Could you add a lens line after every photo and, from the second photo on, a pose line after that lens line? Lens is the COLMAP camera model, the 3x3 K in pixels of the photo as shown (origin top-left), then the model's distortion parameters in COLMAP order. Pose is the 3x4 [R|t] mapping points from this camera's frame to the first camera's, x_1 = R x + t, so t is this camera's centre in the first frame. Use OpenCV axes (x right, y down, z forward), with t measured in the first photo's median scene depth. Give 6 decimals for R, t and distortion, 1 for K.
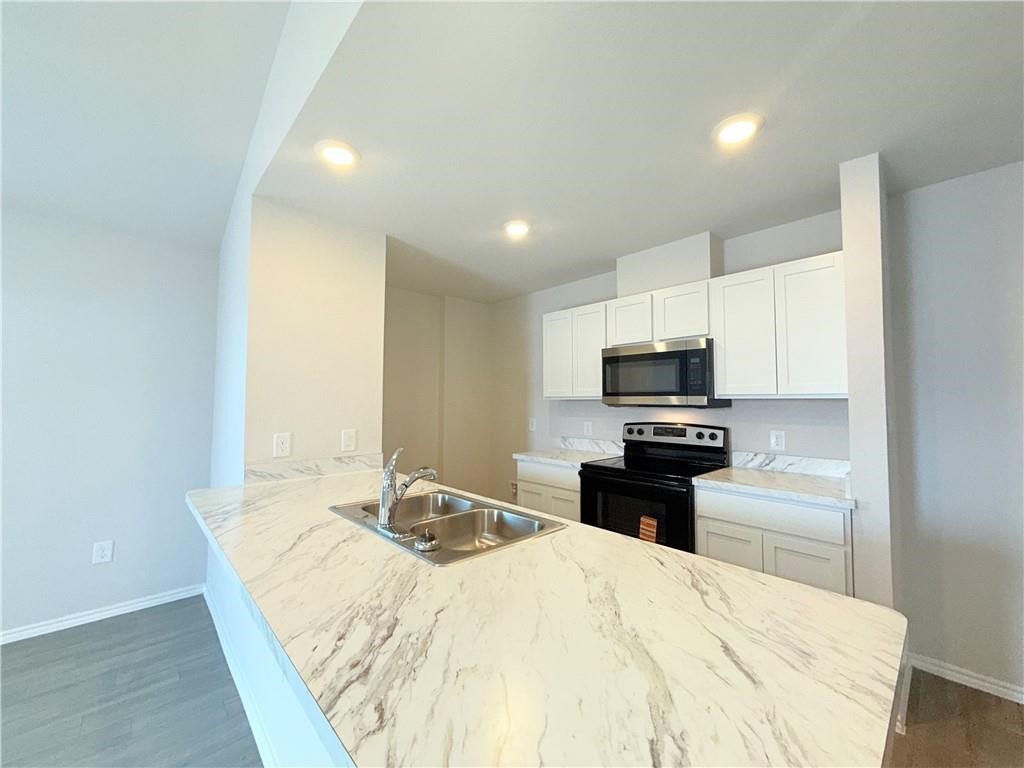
lens RADIAL K [[406.7, 0, 509.3], [0, 406.7, 385.3], [0, 0, 1]] dist [-0.002582, 0.000963]
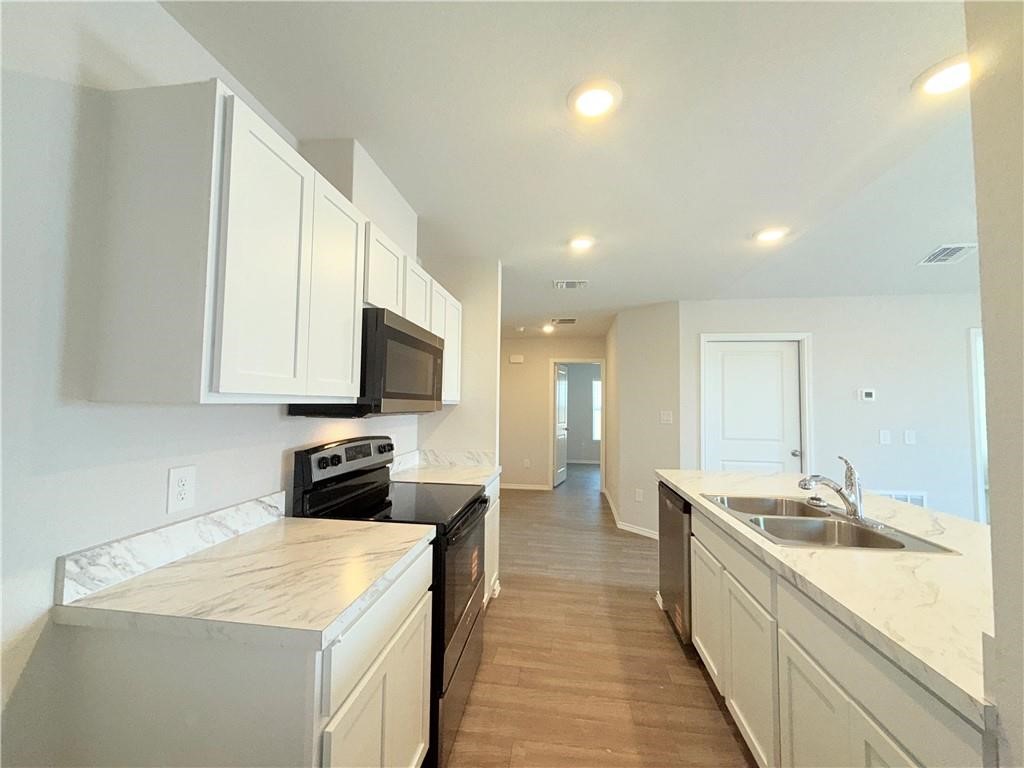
lens RADIAL K [[406.7, 0, 508.8], [0, 406.7, 382.2], [0, 0, 1]] dist [-0.002582, 0.000963]
pose [[-0.628767, 0.031412, 0.776959, -0.343493], [-0.046010, 0.995930, -0.077499, 0.048862], [-0.776231, -0.084476, -0.624763, 1.468826]]
